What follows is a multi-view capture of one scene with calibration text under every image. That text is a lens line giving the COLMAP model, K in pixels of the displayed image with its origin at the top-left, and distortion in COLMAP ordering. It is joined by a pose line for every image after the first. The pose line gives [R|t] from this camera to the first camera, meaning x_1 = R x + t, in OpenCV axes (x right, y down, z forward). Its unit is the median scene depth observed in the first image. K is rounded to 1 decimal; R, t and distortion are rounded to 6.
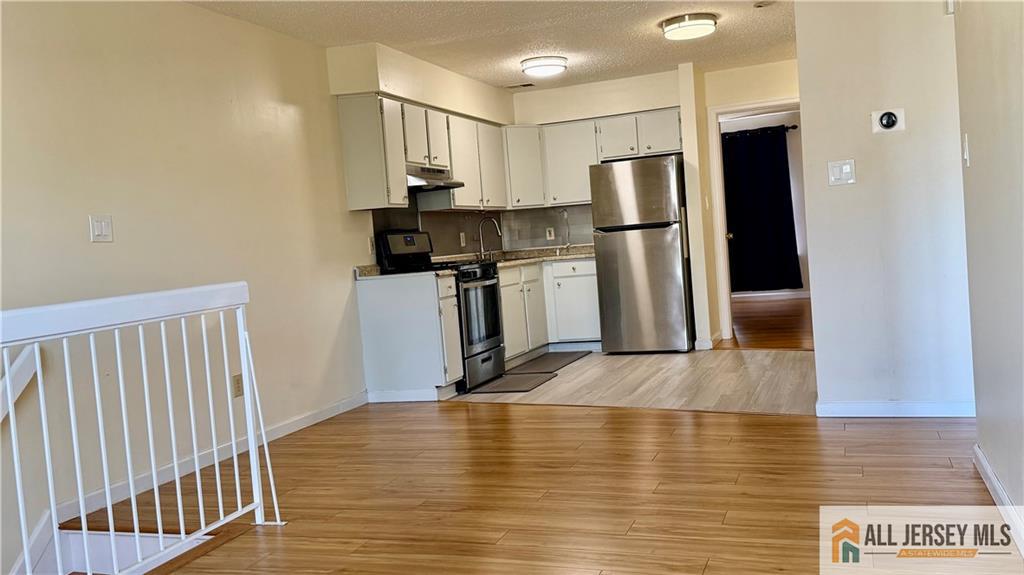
lens RADIAL K [[853.4, 0, 512.0], [0, 853.4, 287.5], [0, 0, 1]] dist [0.003779, 0.000323]
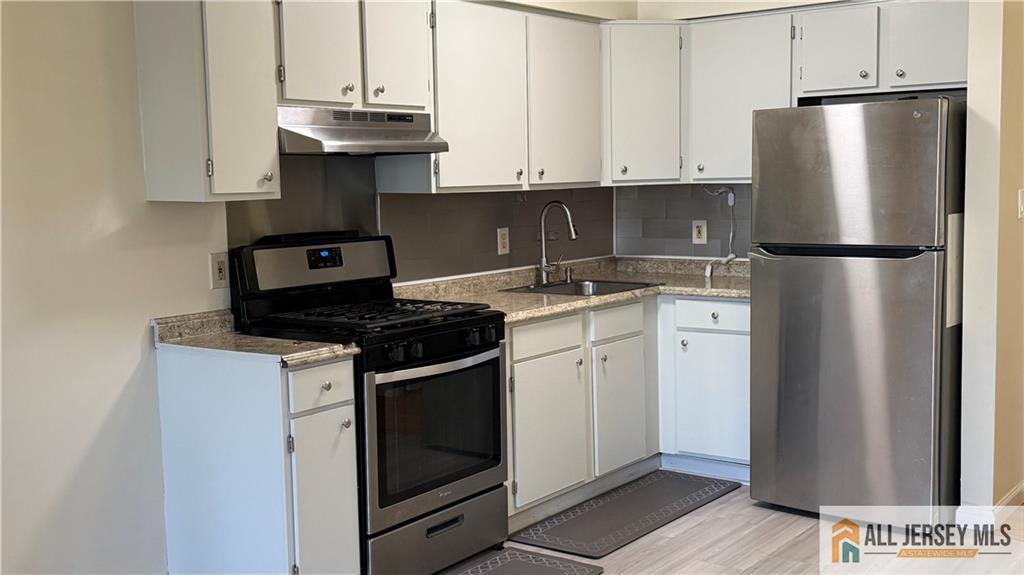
lens RADIAL K [[1088.5, 0, 512.0], [0, 1088.5, 287.5], [0, 0, 1]] dist [0.069944, 0.004706]
pose [[0.958705, 0.087478, -0.270615, 0.143917], [-0.070333, 0.994890, 0.072435, -0.084758], [0.275568, -0.050410, 0.959959, 0.397487]]
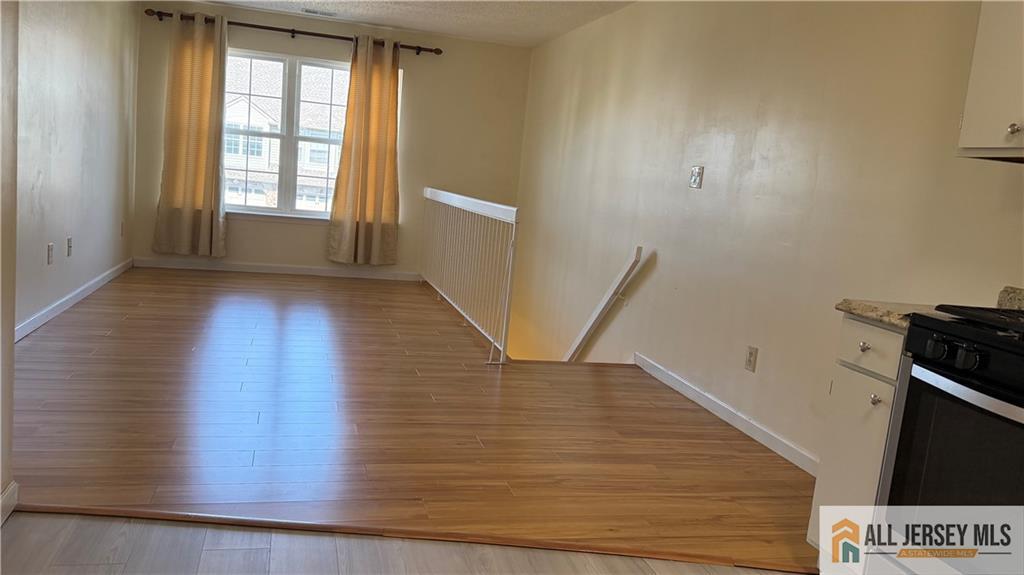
lens RADIAL K [[809.1, 0, 512.0], [0, 809.1, 287.5], [0, 0, 1]] dist [-0.000981, -0.001075]
pose [[-0.813170, 0.087118, -0.575470, 0.248037], [-0.061059, 0.970510, 0.233201, -0.093091], [0.578815, 0.224770, -0.783870, 1.026498]]
